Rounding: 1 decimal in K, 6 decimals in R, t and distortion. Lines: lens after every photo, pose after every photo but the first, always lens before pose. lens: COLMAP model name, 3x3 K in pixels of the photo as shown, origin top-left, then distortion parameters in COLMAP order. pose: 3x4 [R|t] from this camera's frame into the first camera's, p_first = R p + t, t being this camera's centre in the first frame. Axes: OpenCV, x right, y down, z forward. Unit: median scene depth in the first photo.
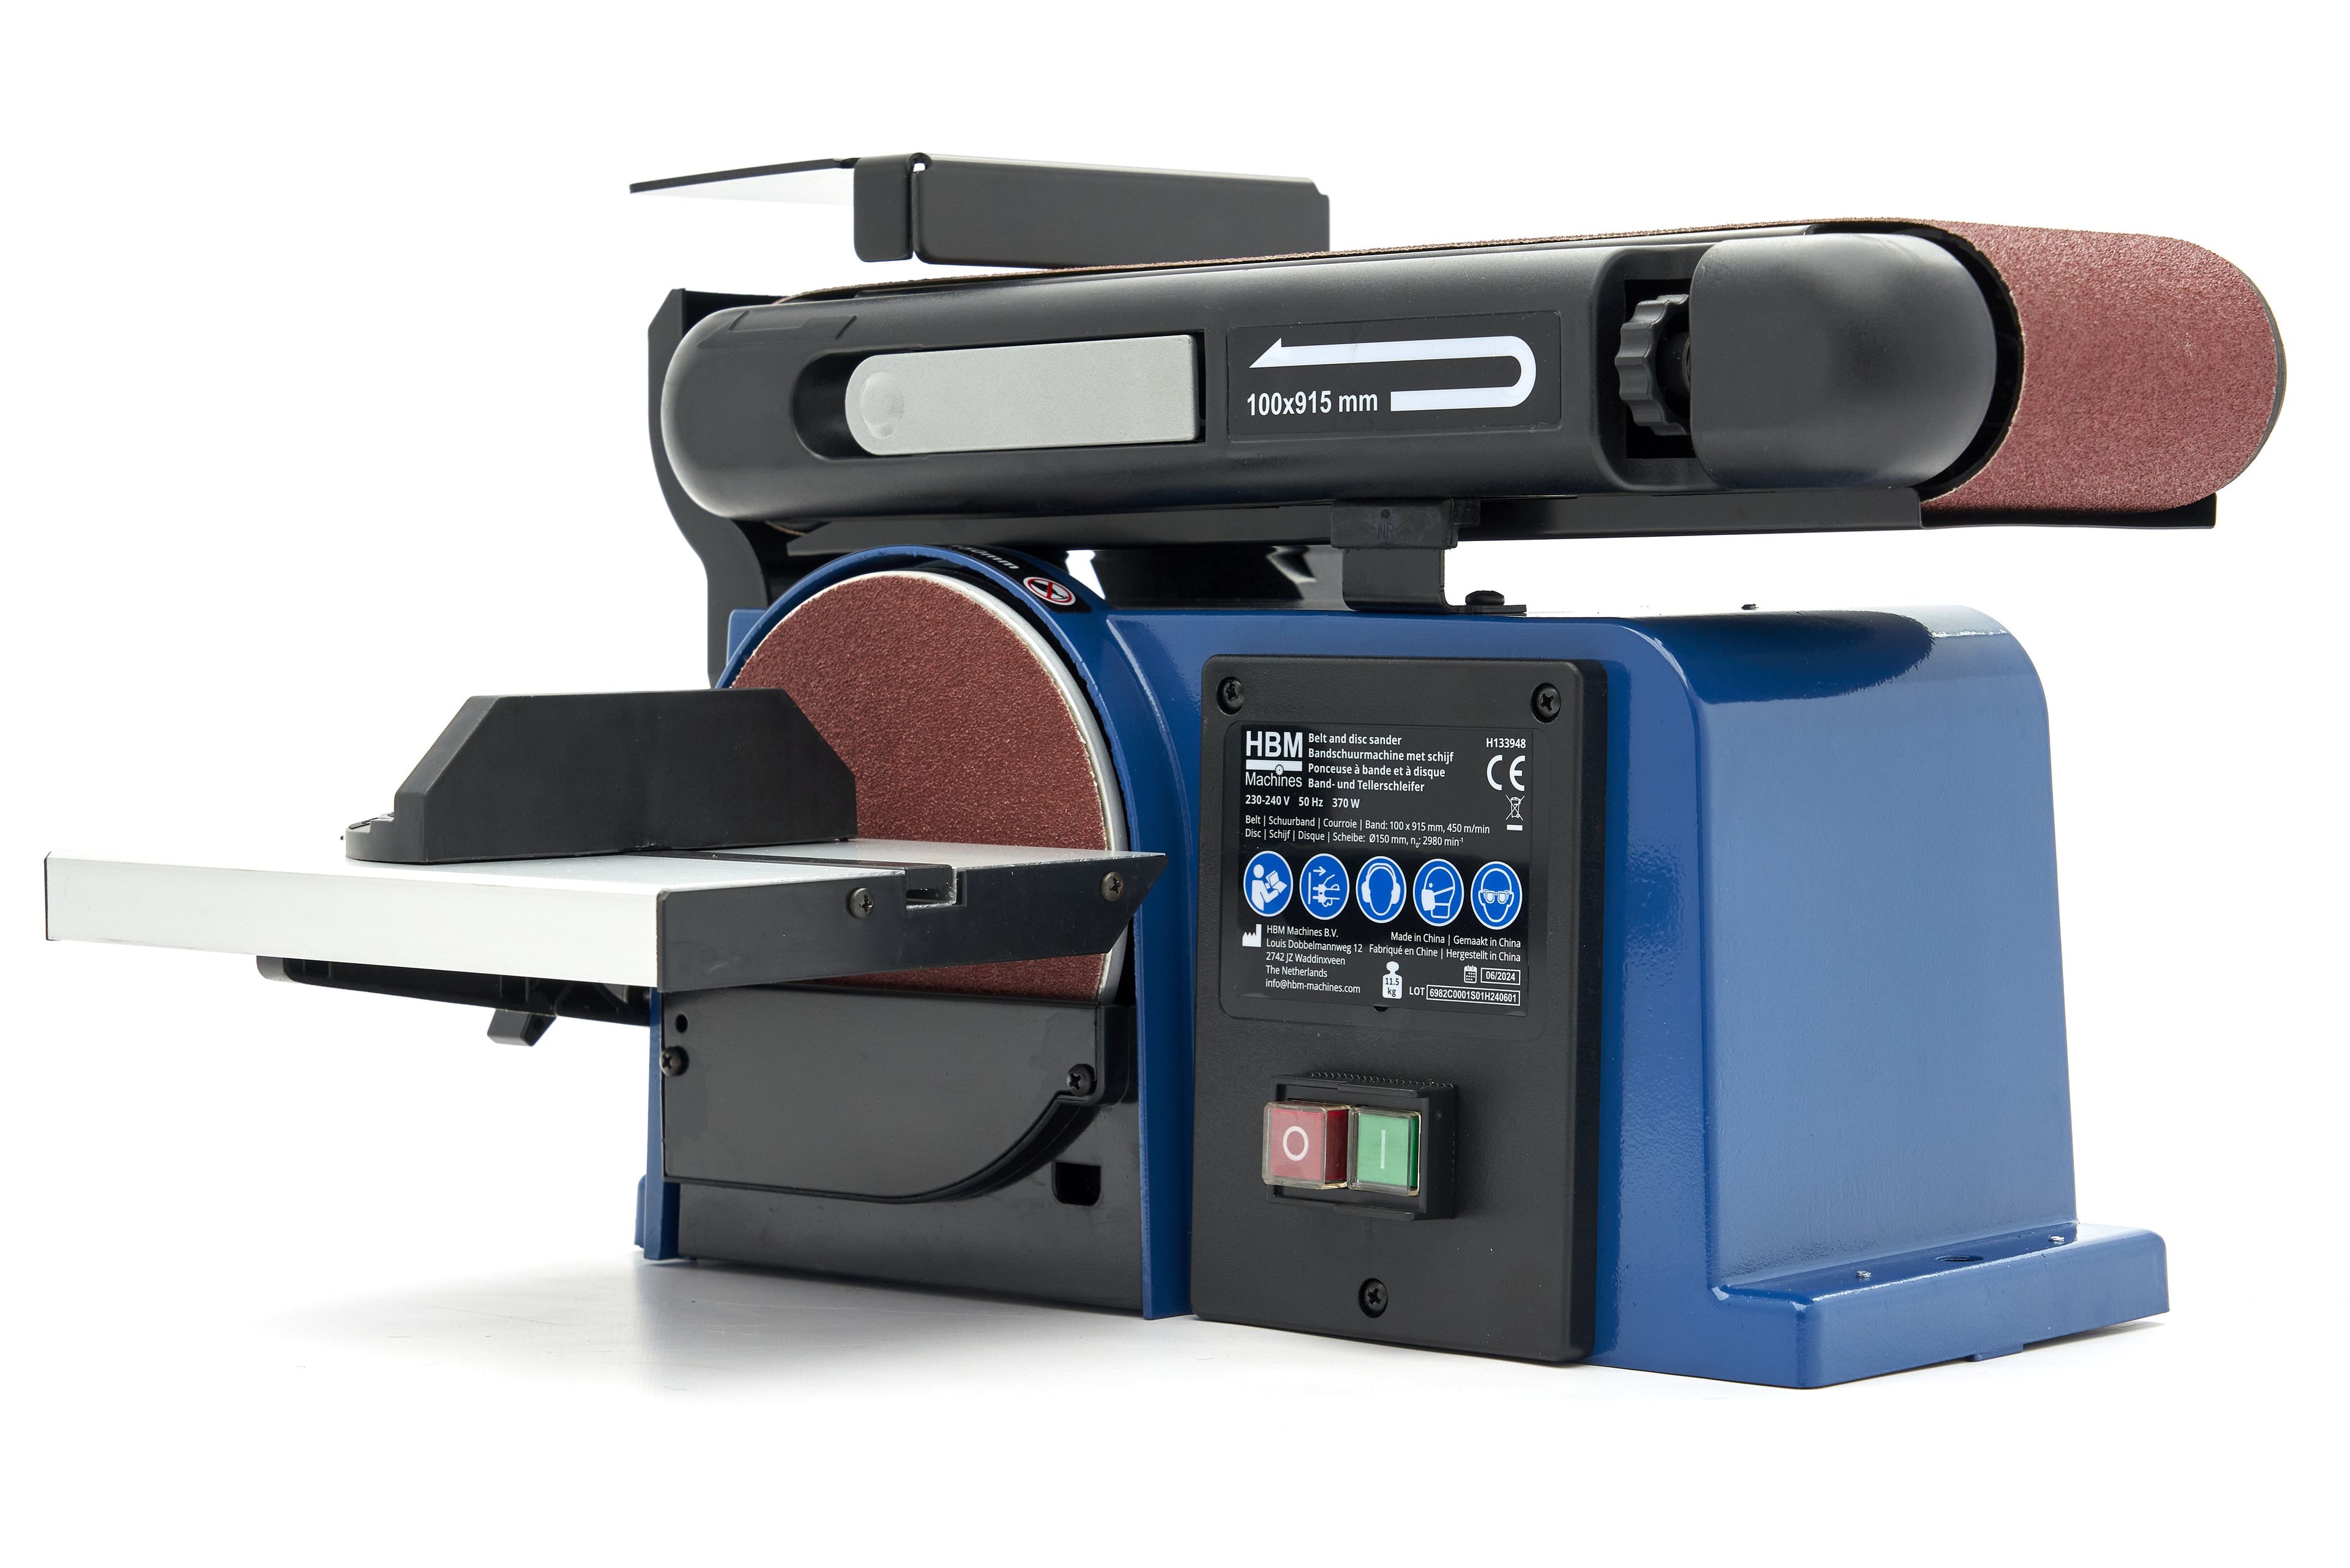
lens RADIAL K [[5681.1, 0, 1185.3], [0, 5681.1, 779.6], [0, 0, 1]] dist [0.010434, 0.000000]
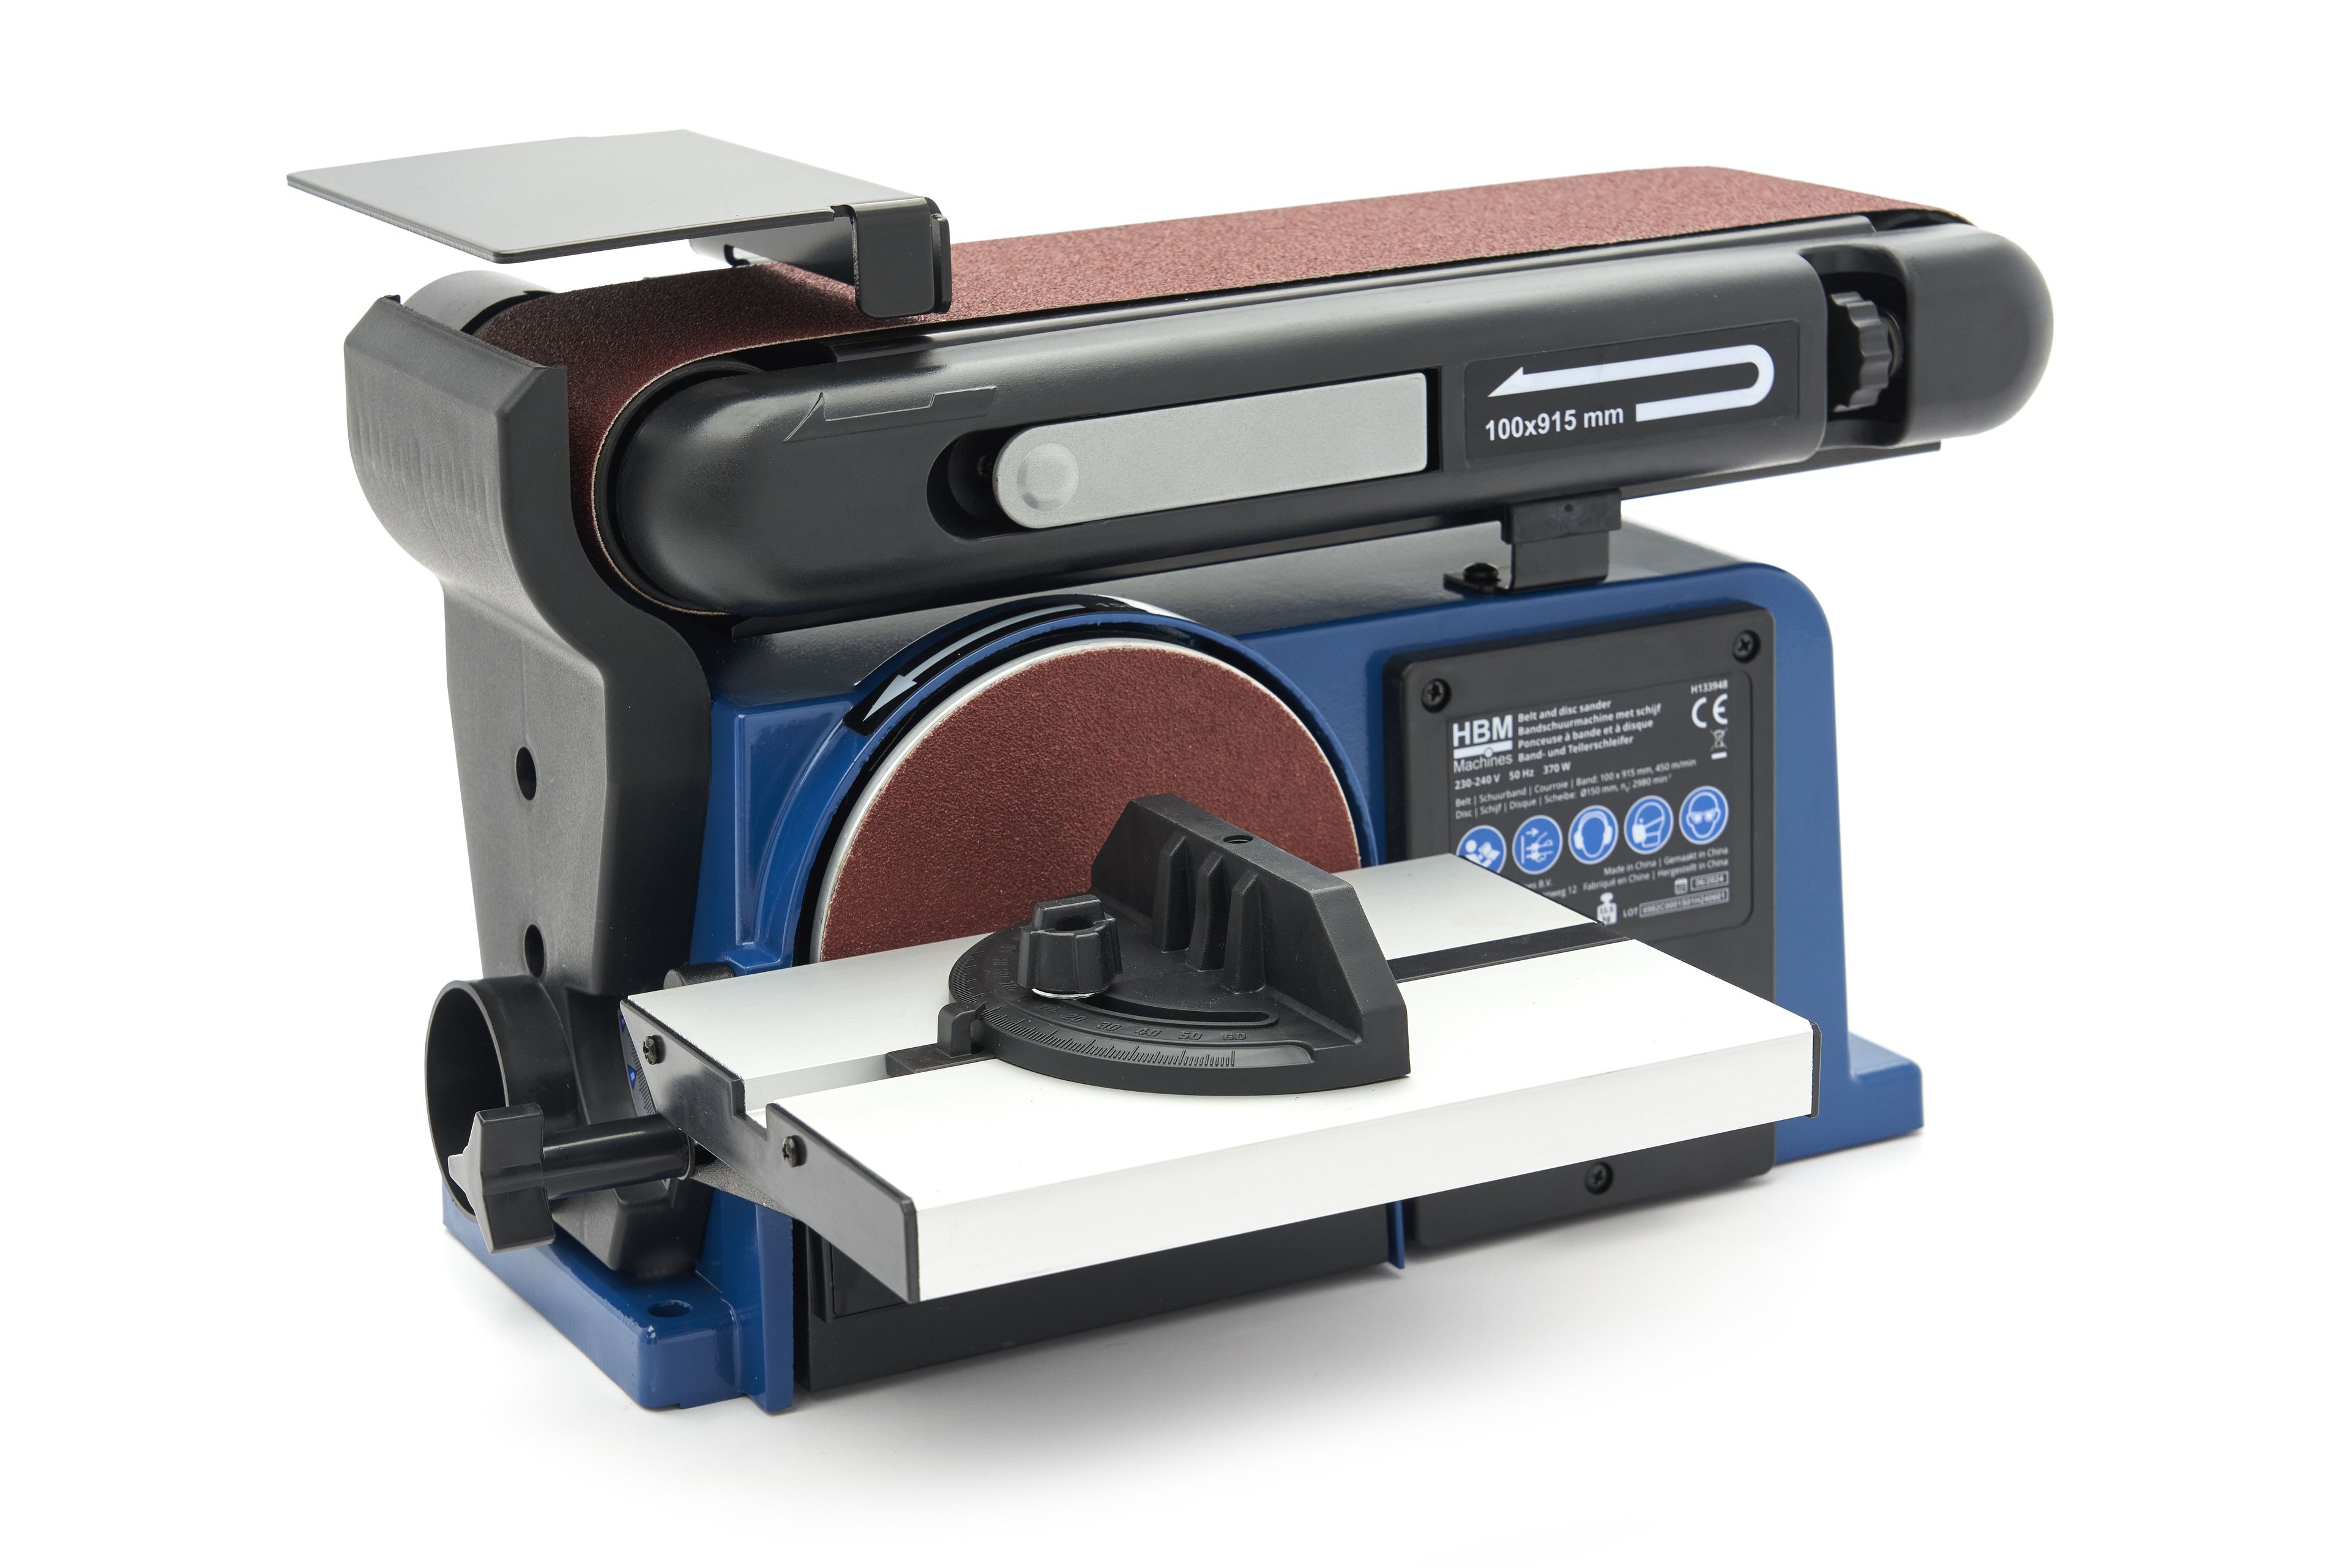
lens RADIAL K [[4845.8, 0, 1180.5], [0, 4845.8, 781.4], [0, 0, 1]] dist [-0.081370, 0.000000]
pose [[0.310009, -0.251401, 0.916892, -0.875091], [0.058482, 0.967621, 0.245537, -0.233221], [-0.948933, -0.022497, 0.314674, 0.774621]]
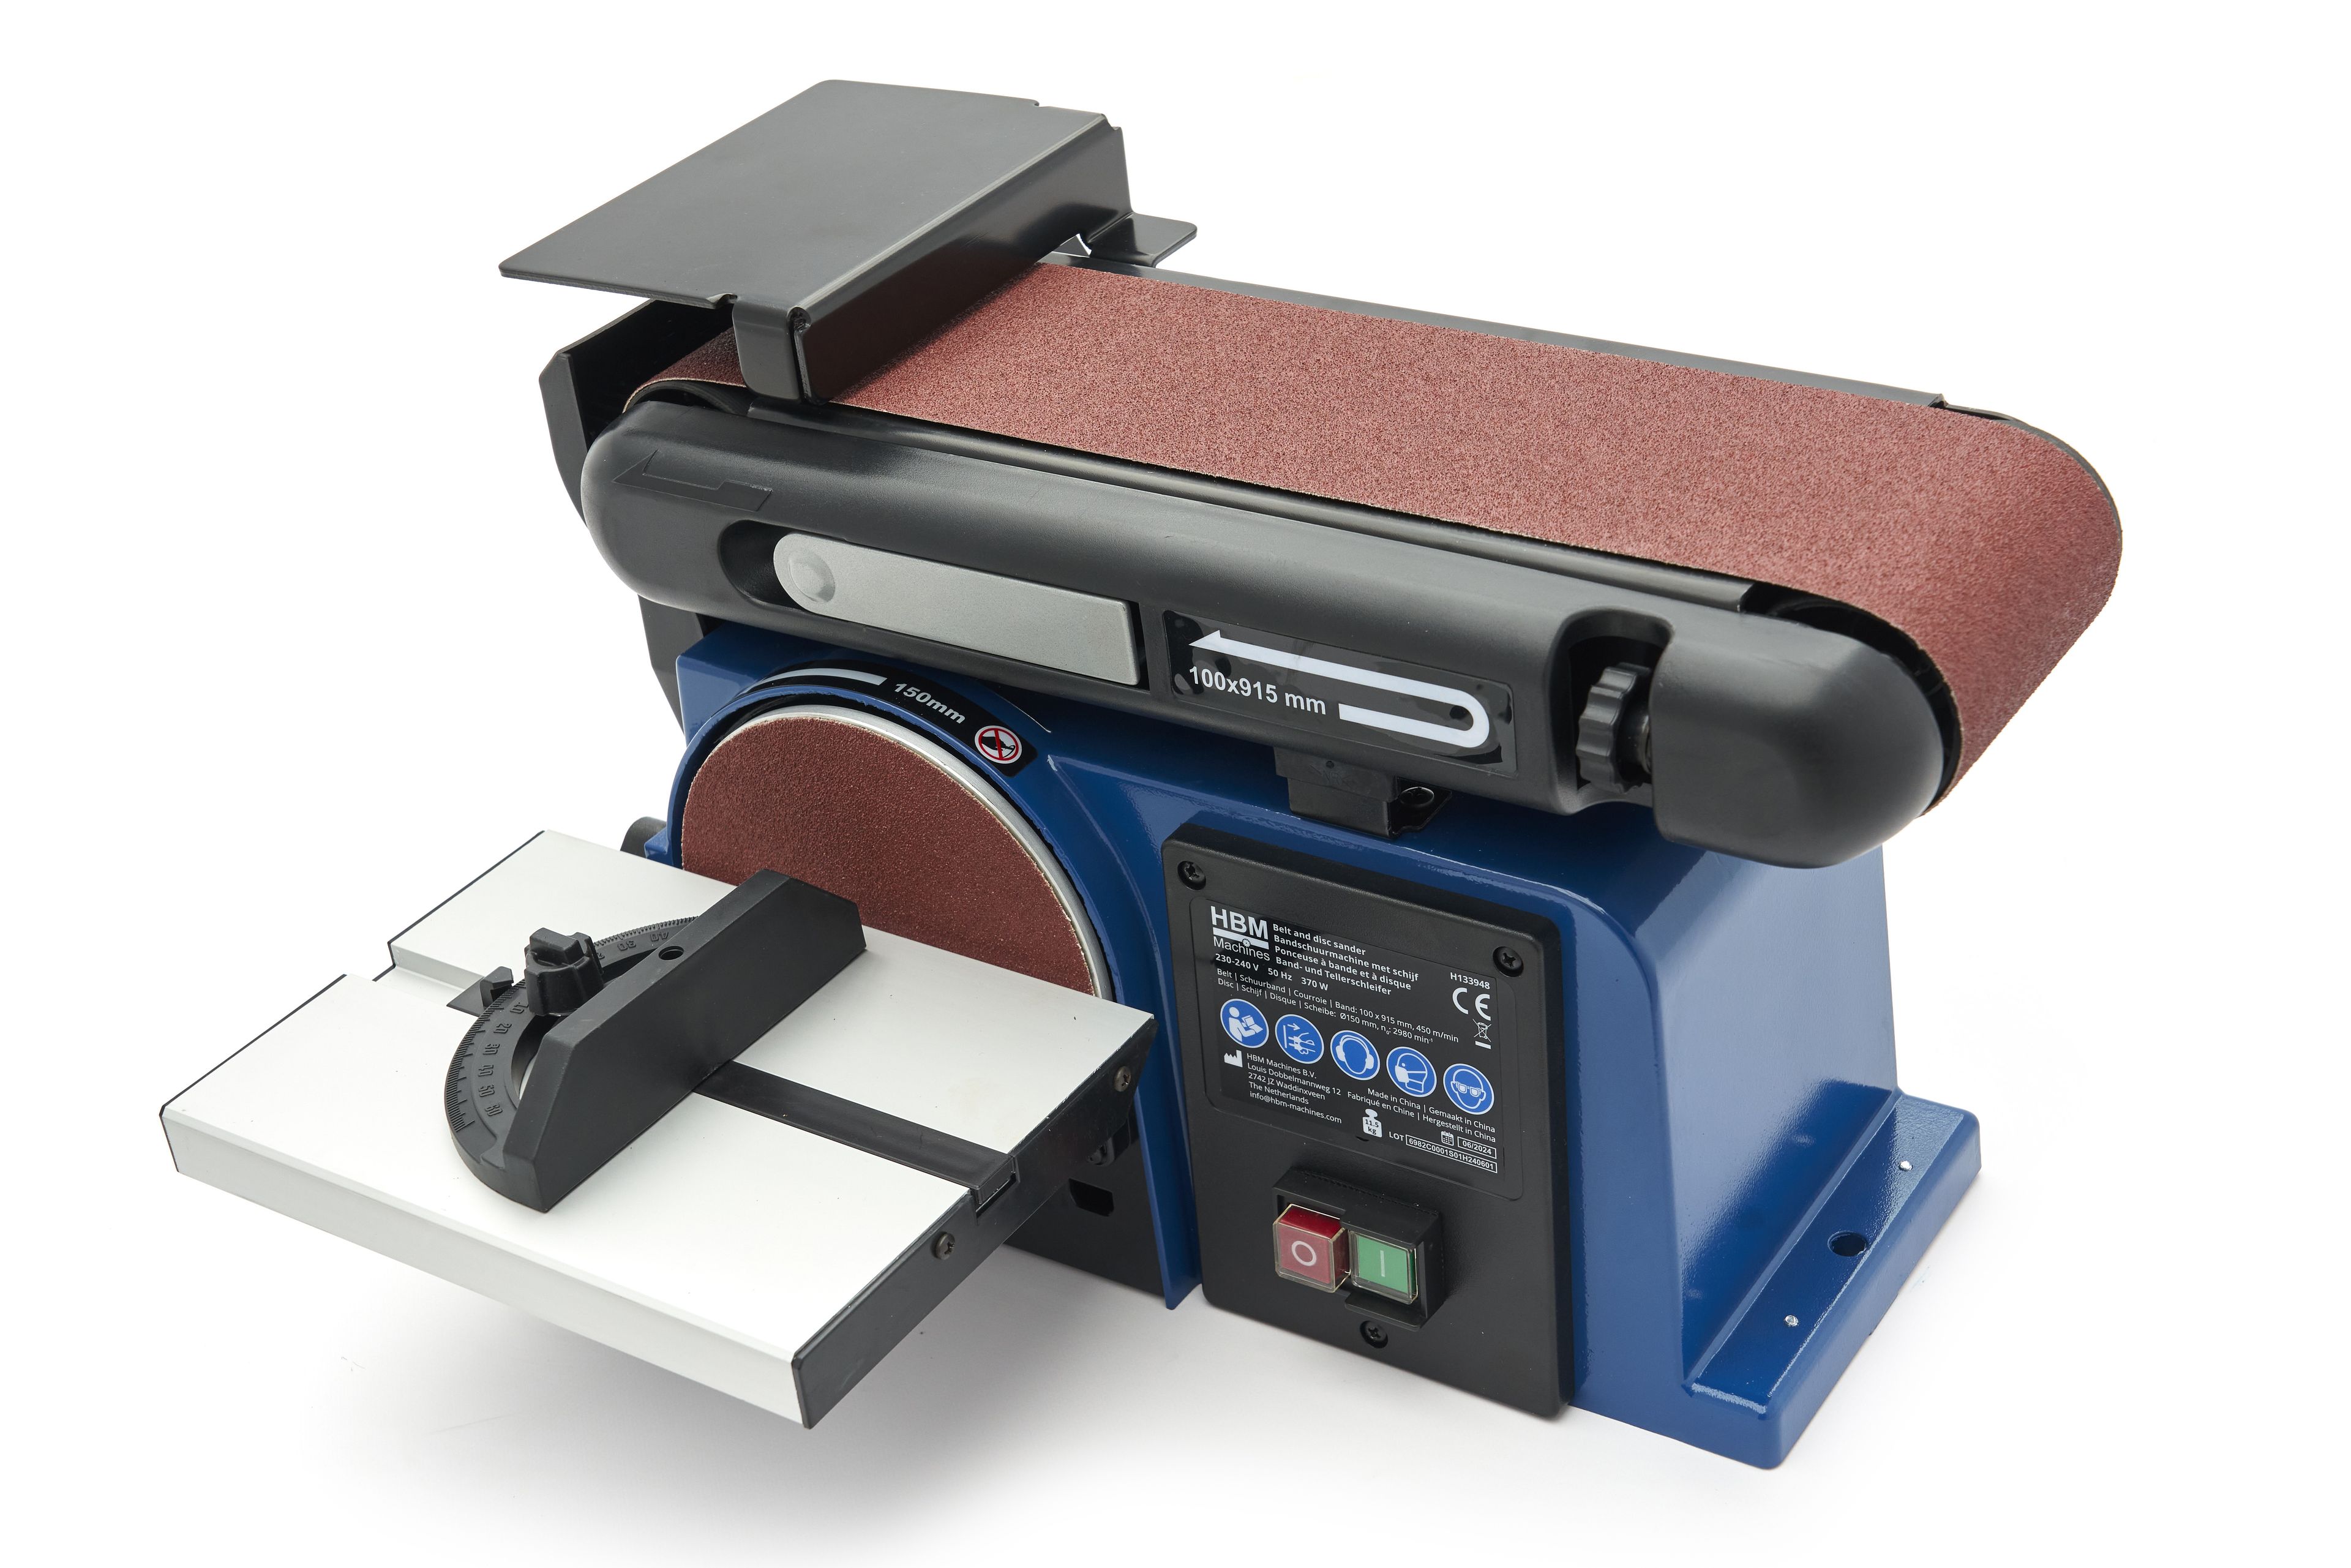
lens RADIAL K [[3605.3, 0, 1157.5], [0, 3605.3, 788.8], [0, 0, 1]] dist [0.001073, 0.000000]
pose [[0.981284, -0.168863, 0.092557, -0.063925], [0.104699, 0.871258, 0.479529, -0.384759], [-0.161615, -0.460863, 0.872631, 0.390395]]
